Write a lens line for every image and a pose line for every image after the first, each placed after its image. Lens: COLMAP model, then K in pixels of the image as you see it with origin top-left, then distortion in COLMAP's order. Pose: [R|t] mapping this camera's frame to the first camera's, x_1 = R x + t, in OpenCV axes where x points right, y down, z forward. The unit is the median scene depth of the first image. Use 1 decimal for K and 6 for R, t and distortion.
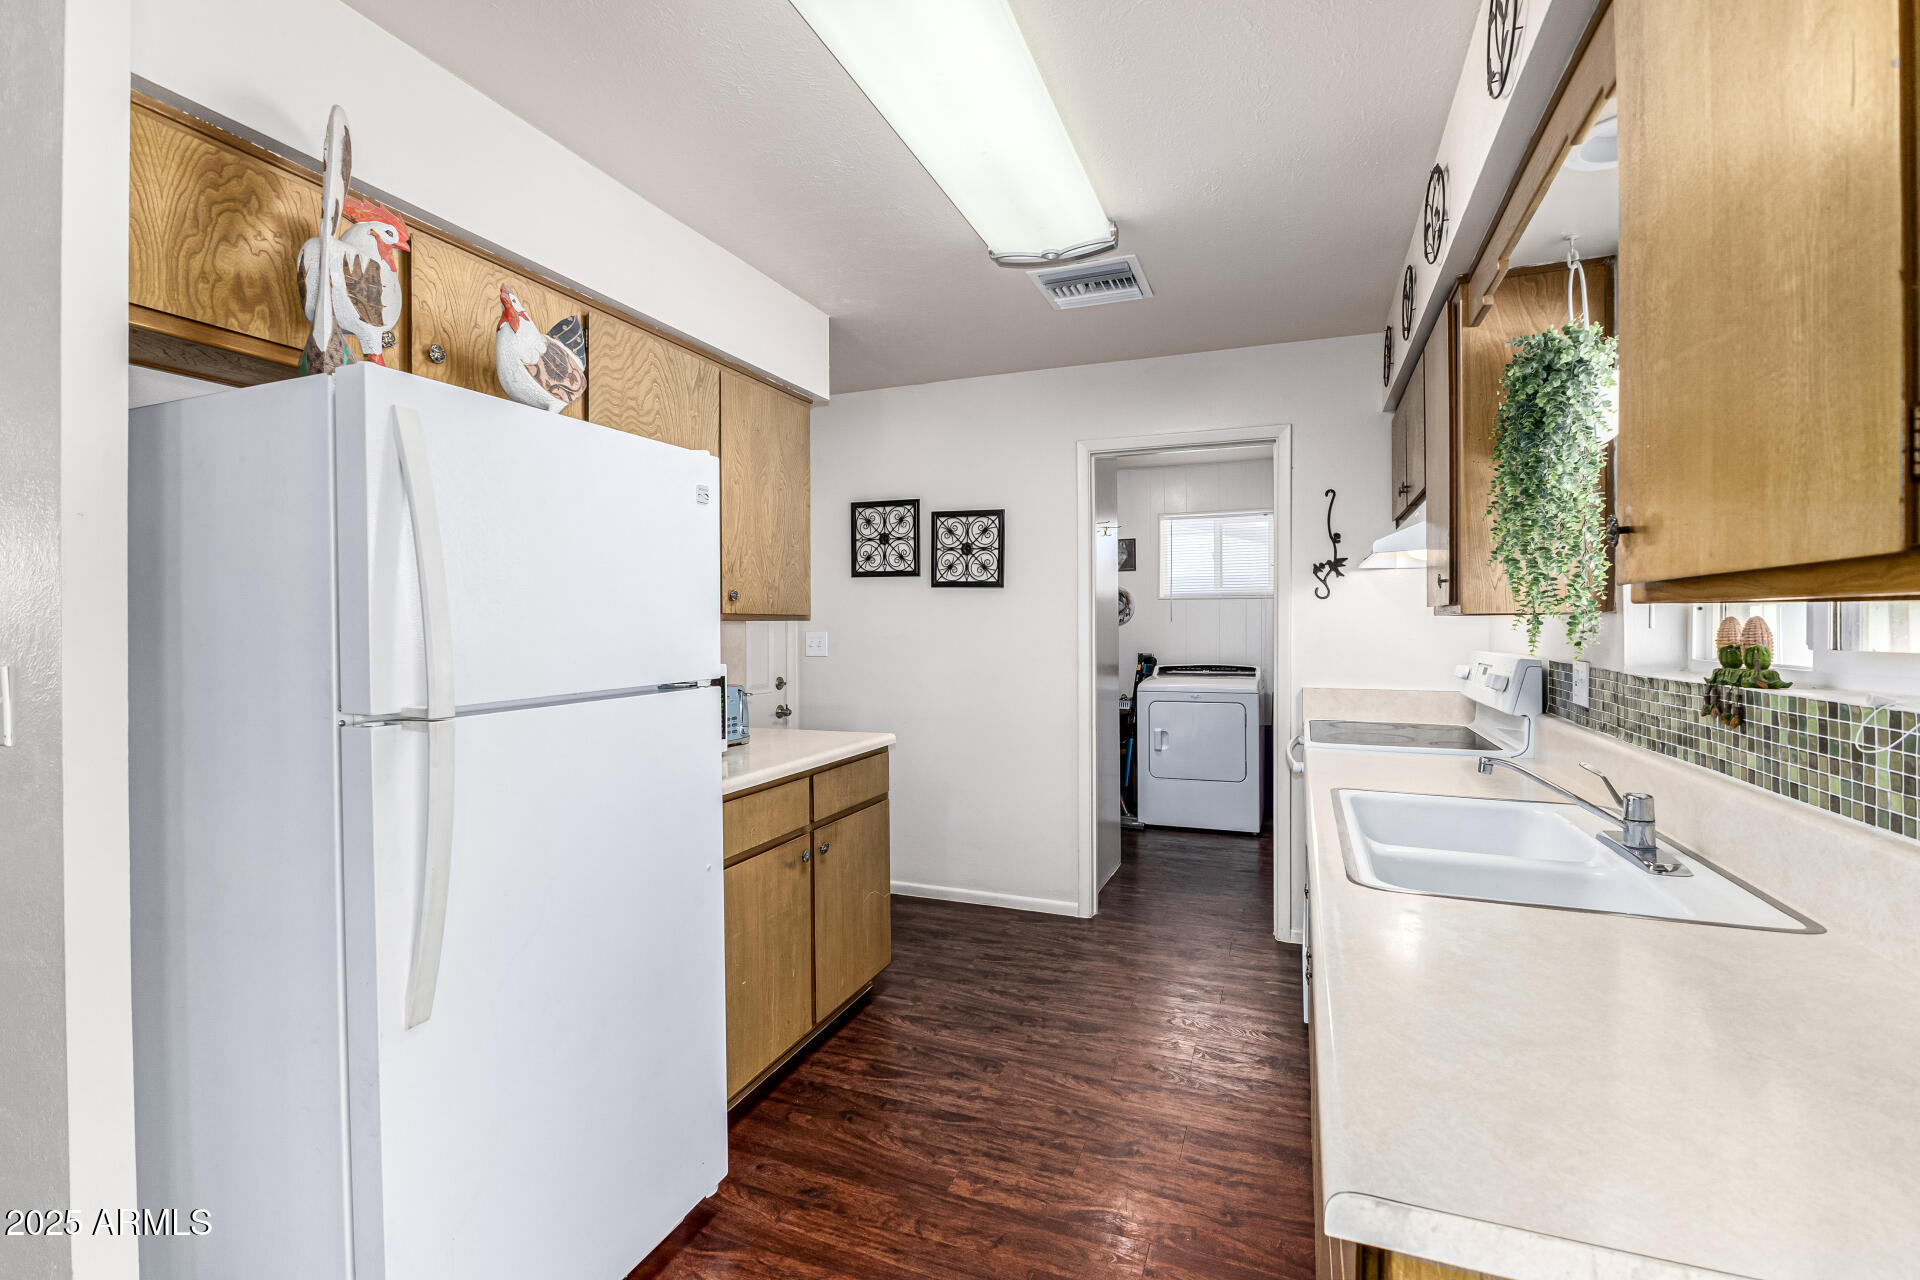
lens RADIAL K [[850.2, 0, 951.0], [0, 850.2, 634.9], [0, 0, 1]] dist [-0.004562, -0.000896]
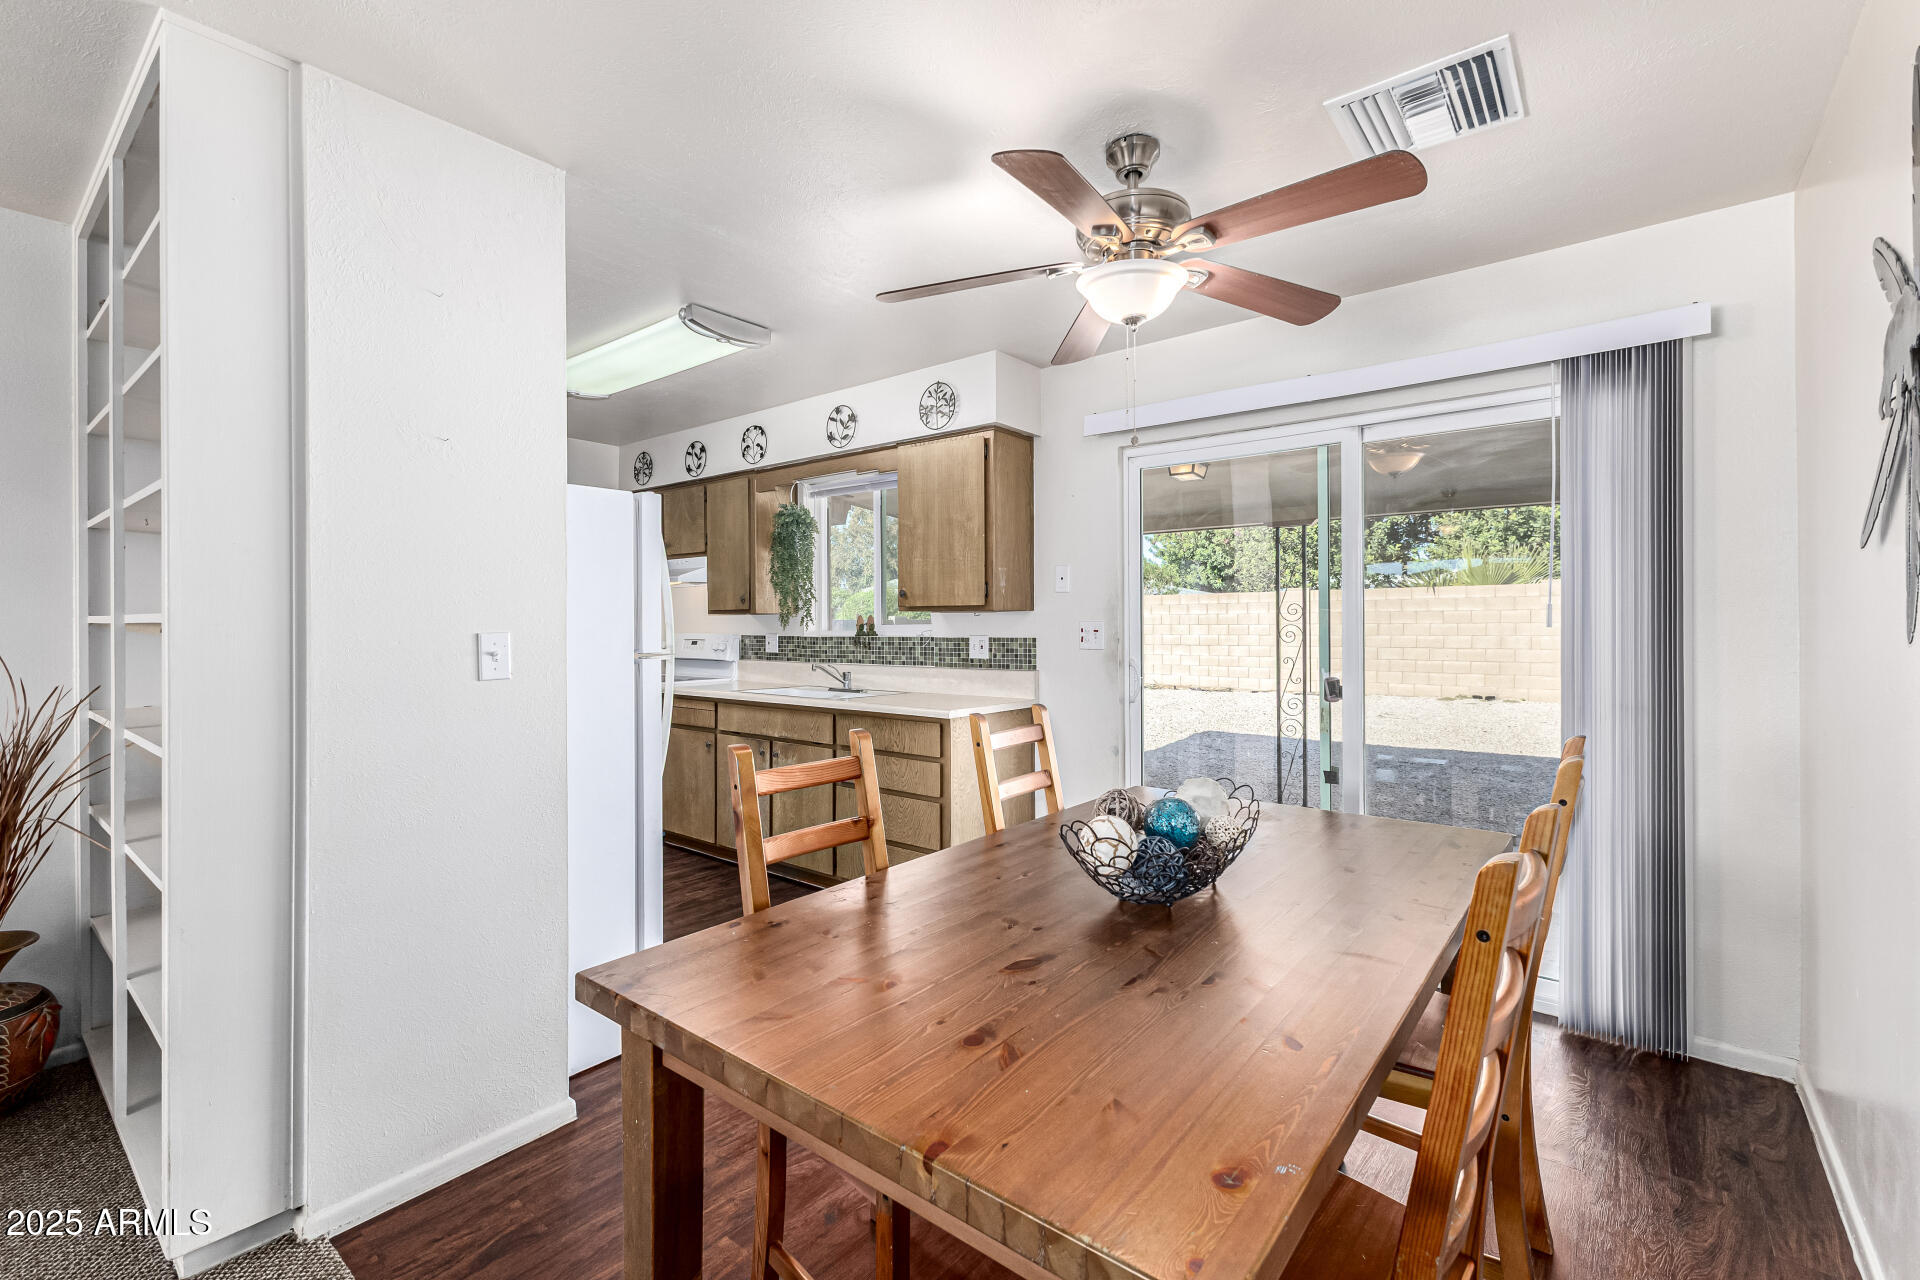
lens RADIAL K [[832.0, 0, 983.5], [0, 832.0, 619.2], [0, 0, 1]] dist [0.011008, -0.003611]
pose [[0.271518, 0.005219, 0.962419, -1.079652], [0.013701, 0.999863, -0.009287, 0.015970], [-0.962336, 0.015708, 0.271409, -0.171346]]
